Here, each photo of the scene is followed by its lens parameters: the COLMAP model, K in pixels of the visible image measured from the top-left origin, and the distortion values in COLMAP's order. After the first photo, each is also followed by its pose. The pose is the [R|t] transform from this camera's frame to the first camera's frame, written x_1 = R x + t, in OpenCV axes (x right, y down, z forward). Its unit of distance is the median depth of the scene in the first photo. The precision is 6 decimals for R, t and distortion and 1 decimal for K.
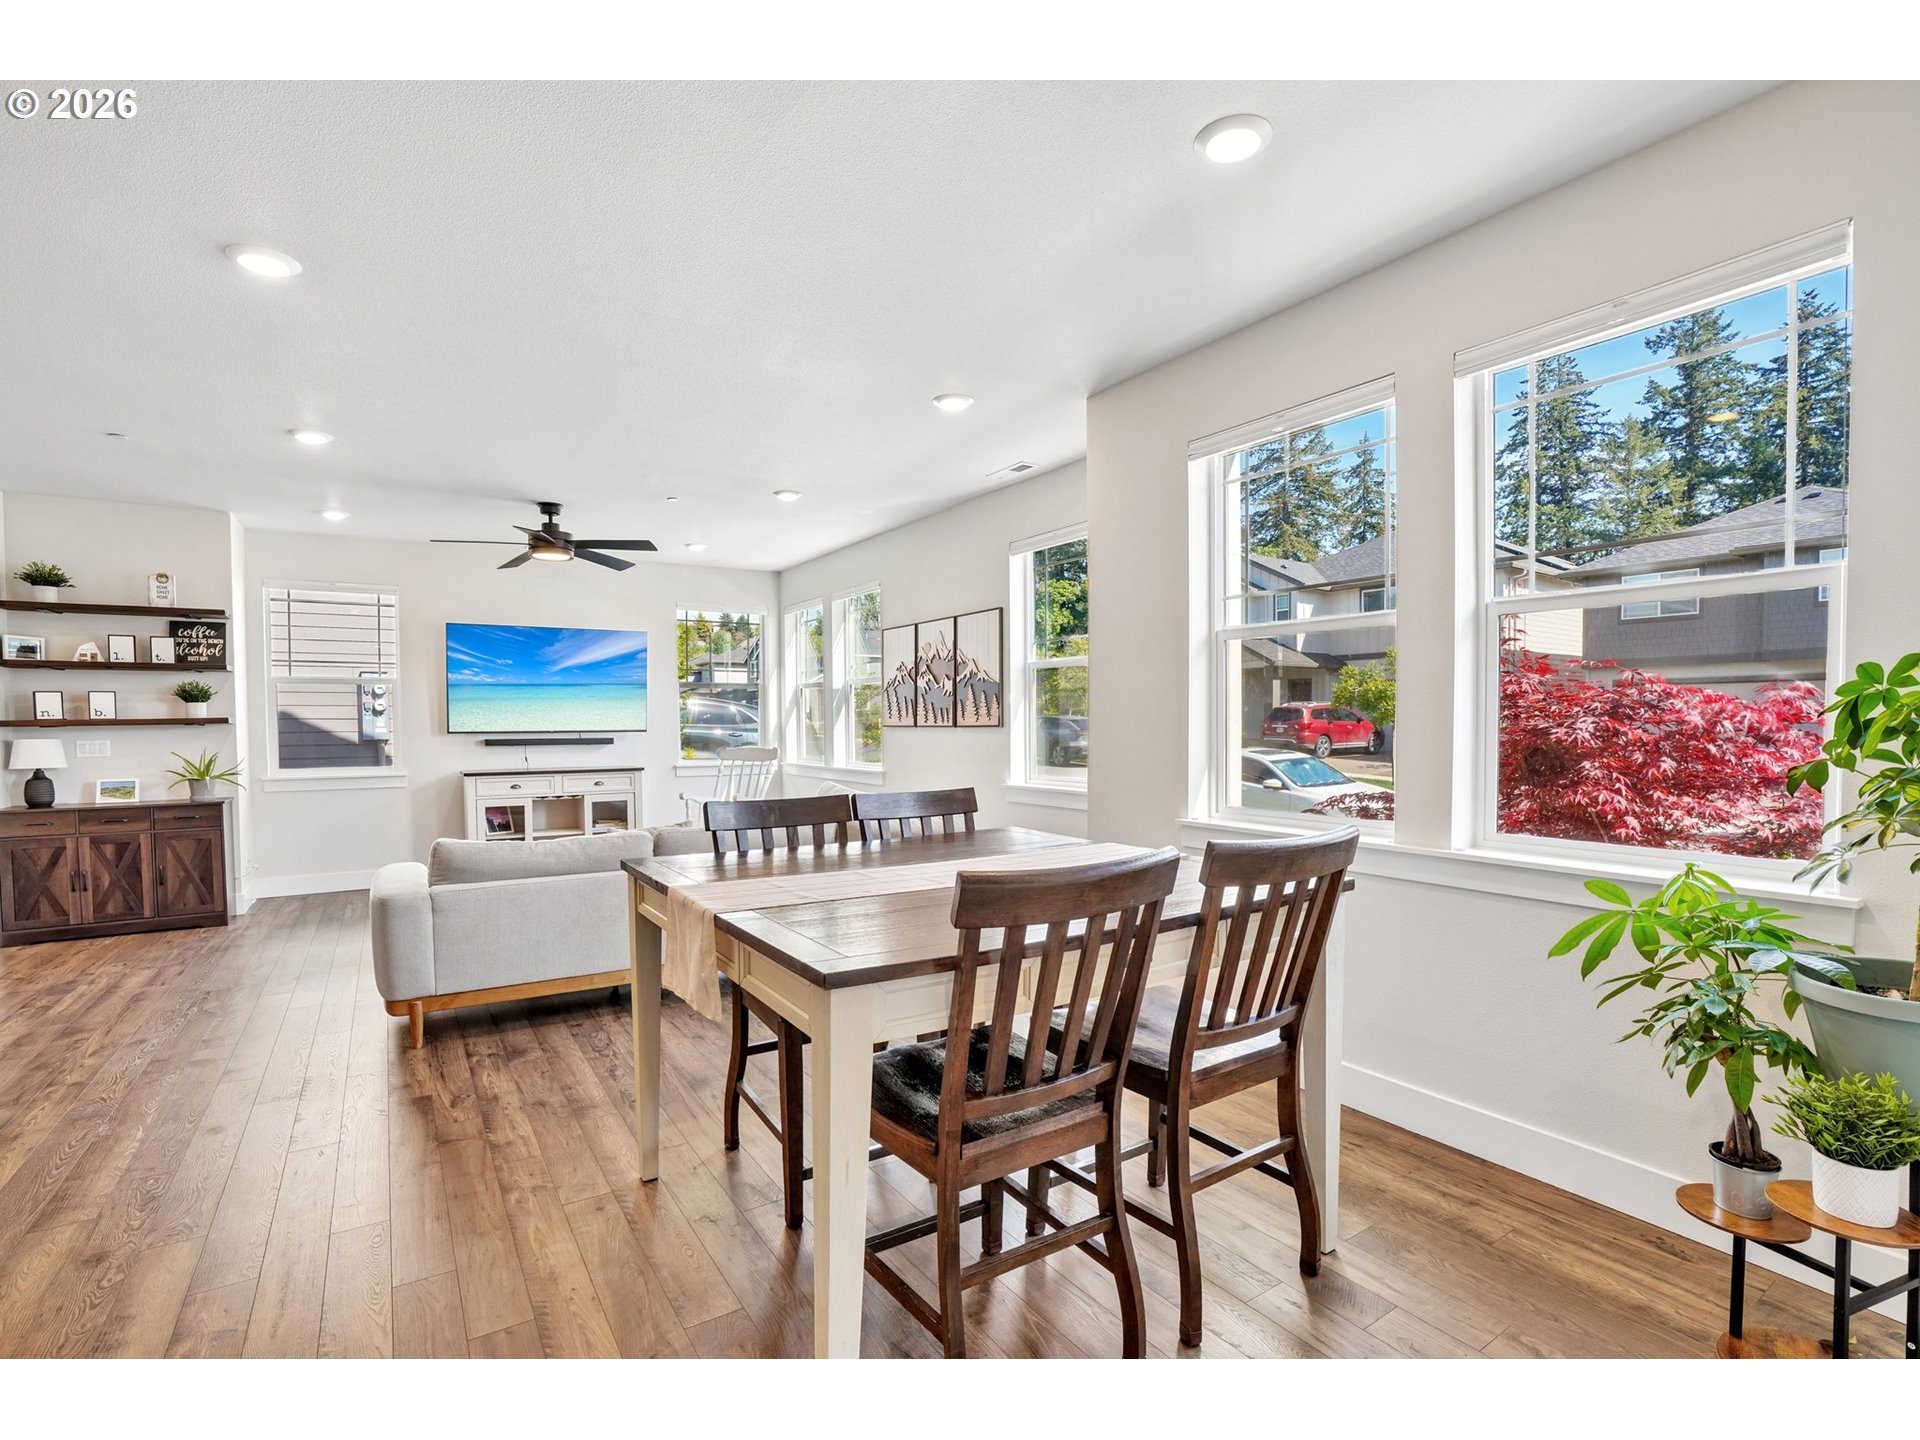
lens RADIAL K [[903.2, 0, 957.1], [0, 903.2, 749.3], [0, 0, 1]] dist [-0.060904, 0.018899]
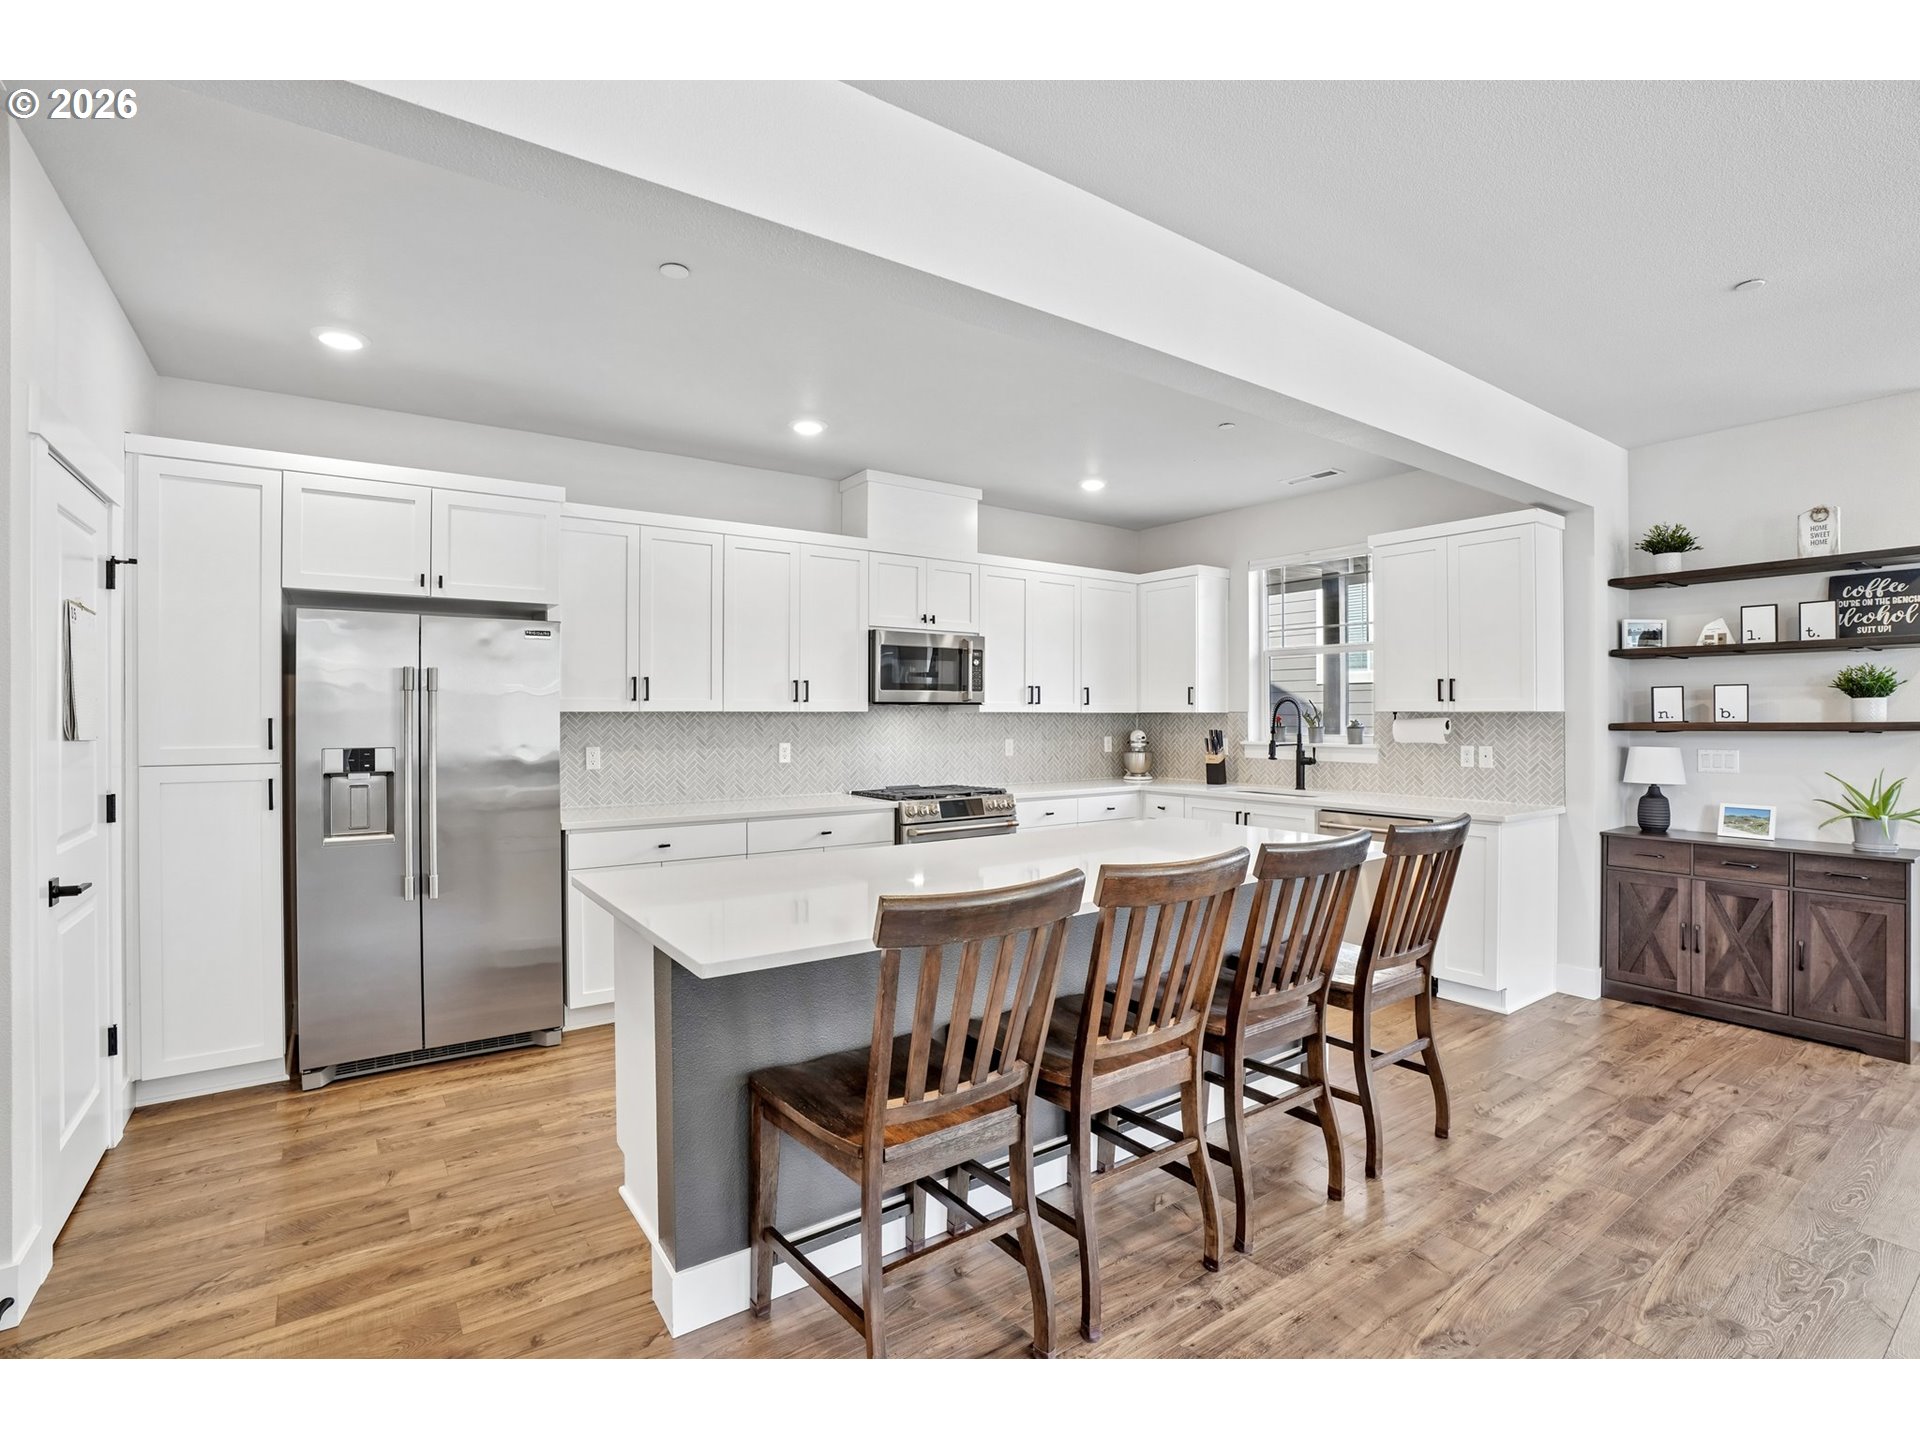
lens RADIAL K [[903.2, 0, 974.9], [0, 903.2, 718.6], [0, 0, 1]] dist [-0.060904, 0.018899]
pose [[0.059729, 0.008191, -0.998181, -0.285731], [-0.033719, 0.999412, 0.006183, -0.020700], [0.997645, 0.033289, 0.059970, 0.313886]]
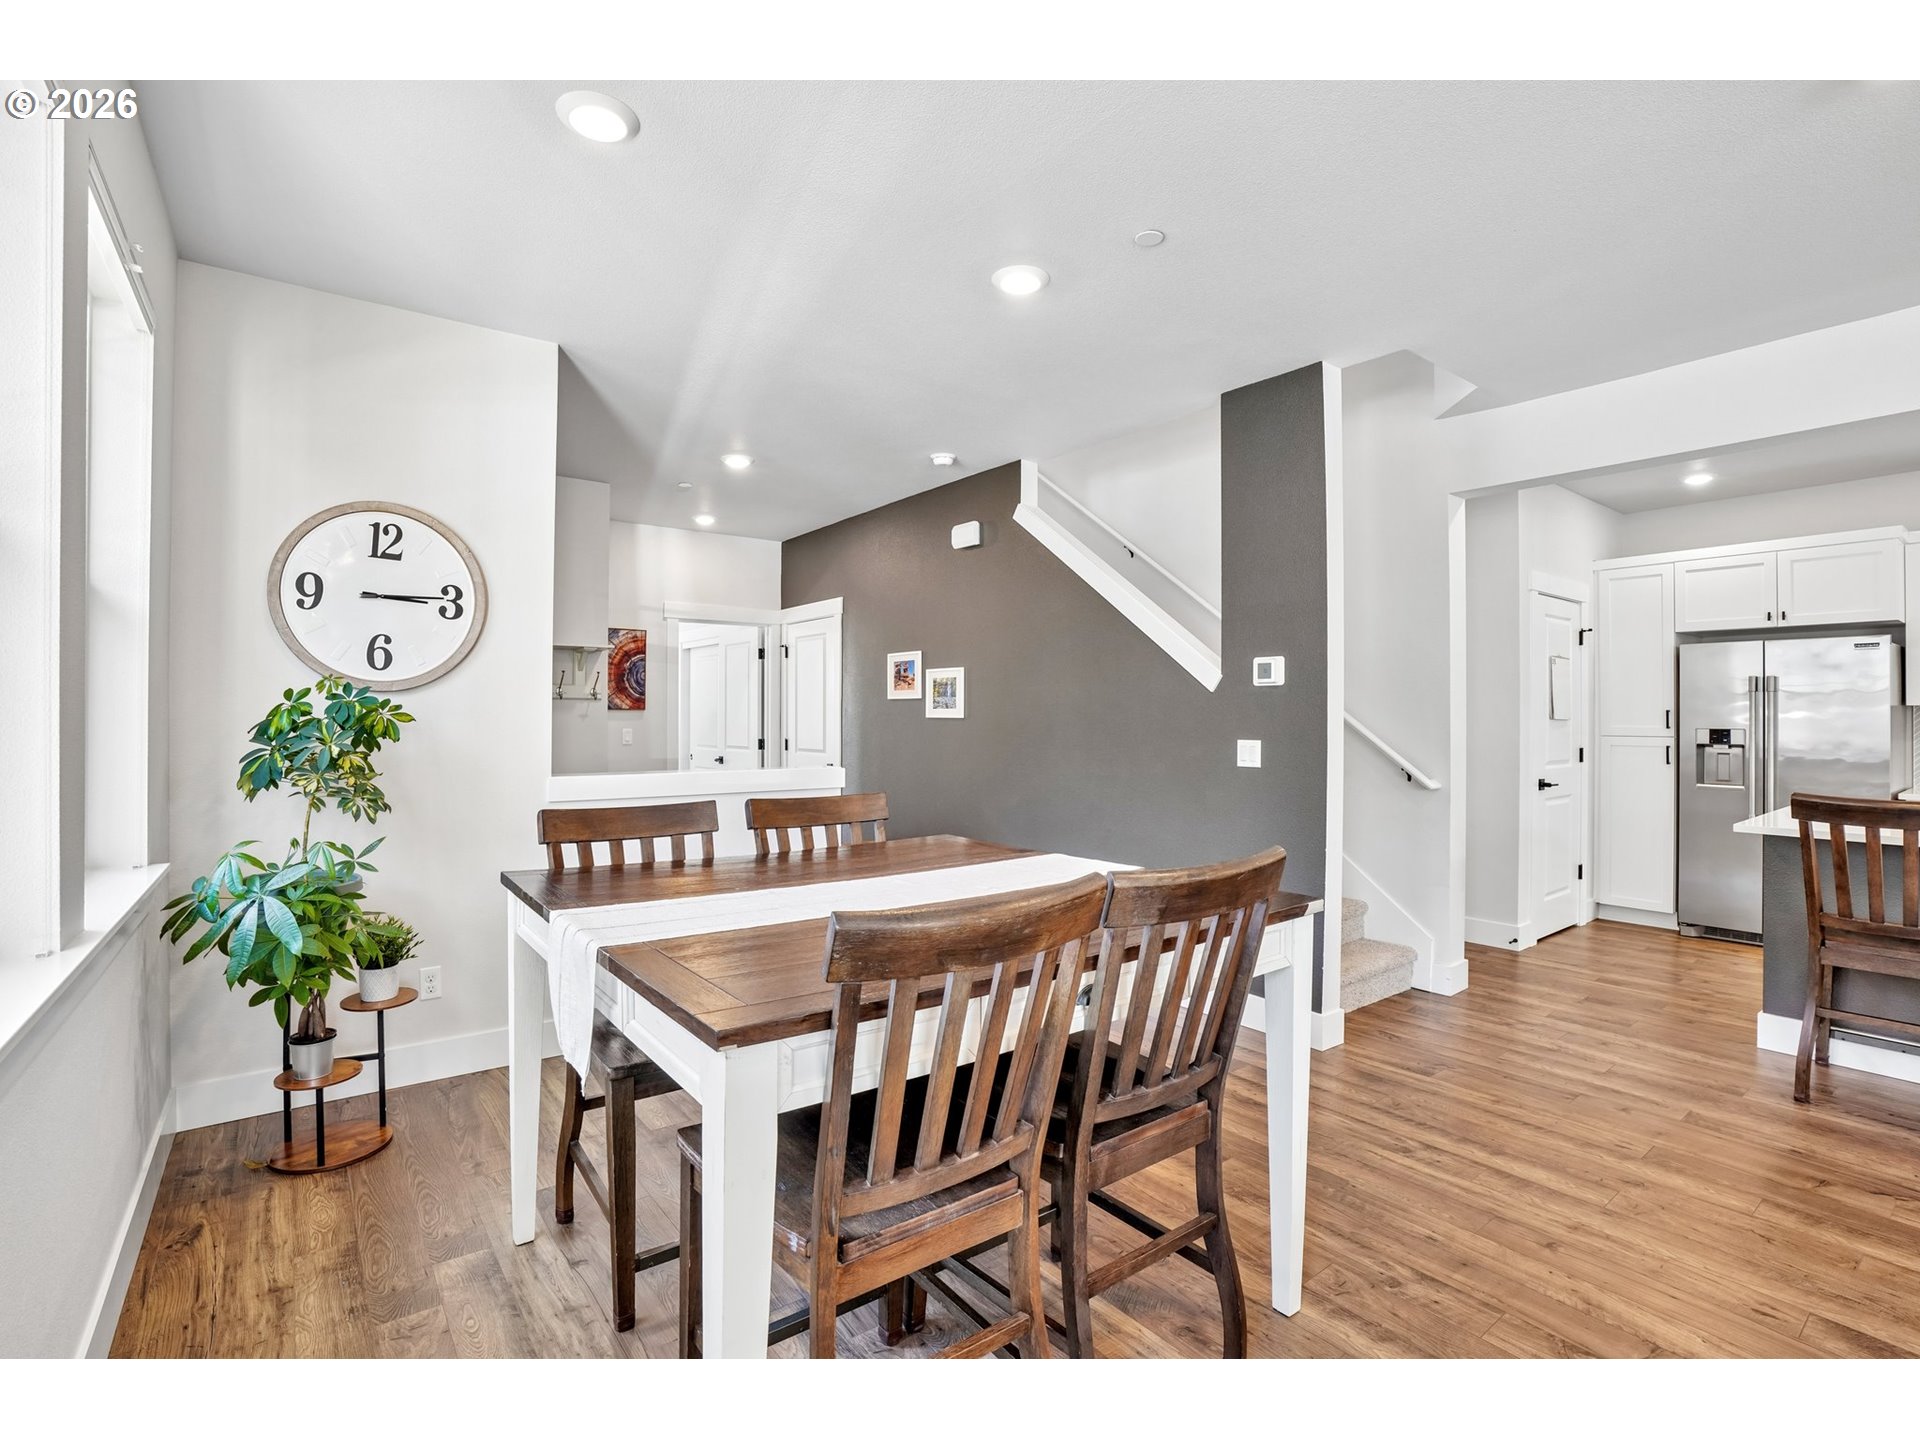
lens RADIAL K [[903.2, 0, 950.7], [0, 903.2, 708.3], [0, 0, 1]] dist [-0.060904, 0.018899]
pose [[-0.996934, -0.000664, -0.078246, -0.015434], [-0.002835, 0.999614, 0.027635, -0.028313], [0.078198, 0.027772, -0.996551, 0.790257]]
